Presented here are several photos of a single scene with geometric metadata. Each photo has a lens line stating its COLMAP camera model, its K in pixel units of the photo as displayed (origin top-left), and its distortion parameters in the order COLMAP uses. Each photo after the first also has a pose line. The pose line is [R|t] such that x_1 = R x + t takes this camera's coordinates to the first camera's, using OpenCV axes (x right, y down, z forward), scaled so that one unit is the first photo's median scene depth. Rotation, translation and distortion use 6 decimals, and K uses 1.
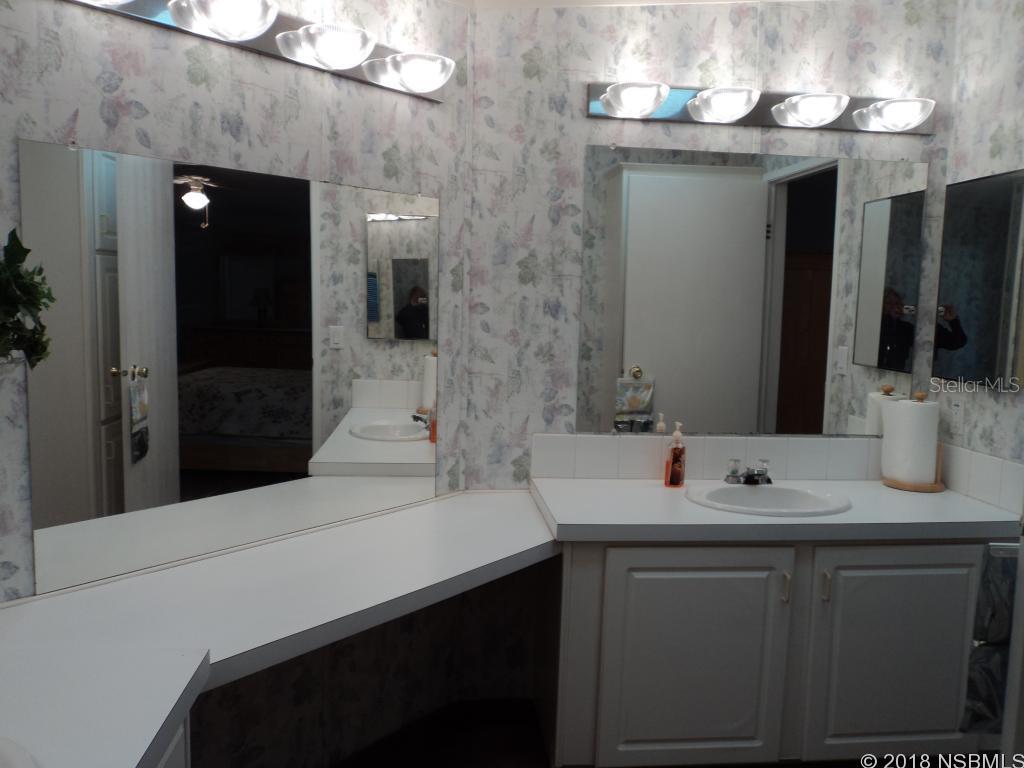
lens RADIAL K [[820.1, 0, 506.5], [0, 820.1, 387.5], [0, 0, 1]] dist [-0.002210, 0.005694]
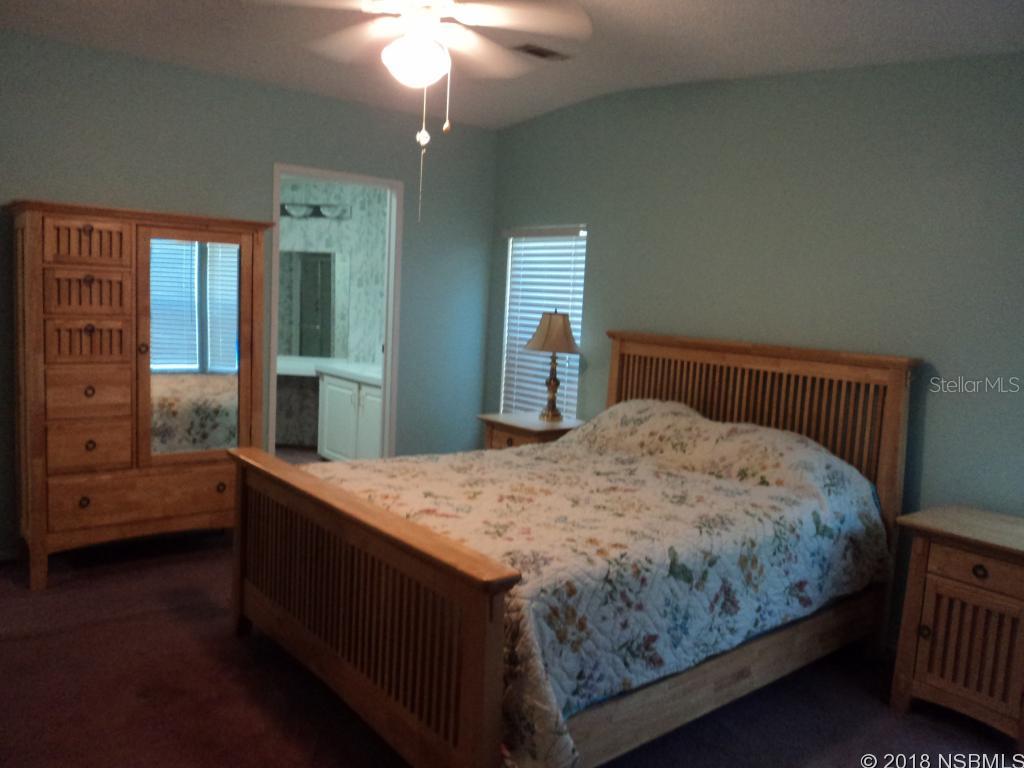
lens RADIAL K [[820.1, 0, 506.5], [0, 820.1, 387.5], [0, 0, 1]] dist [-0.002210, 0.005694]
pose [[0.533845, 0.102912, -0.839296, 2.405302], [-0.134593, 0.990254, 0.035813, 0.043833], [0.834802, 0.093845, 0.542493, -0.006273]]
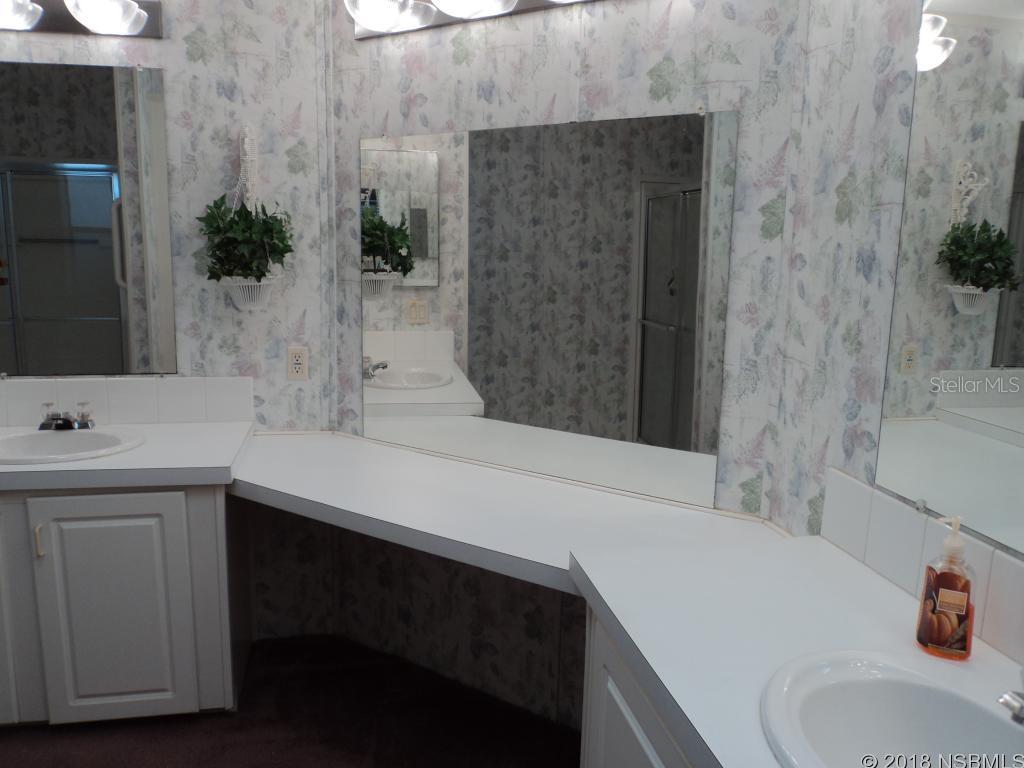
lens RADIAL K [[820.1, 0, 506.5], [0, 820.1, 387.5], [0, 0, 1]] dist [-0.002210, 0.005694]
pose [[0.092985, 0.153154, -0.983818, 0.624580], [-0.128231, 0.981712, 0.140706, -0.059604], [0.987376, 0.113072, 0.110924, 0.703110]]
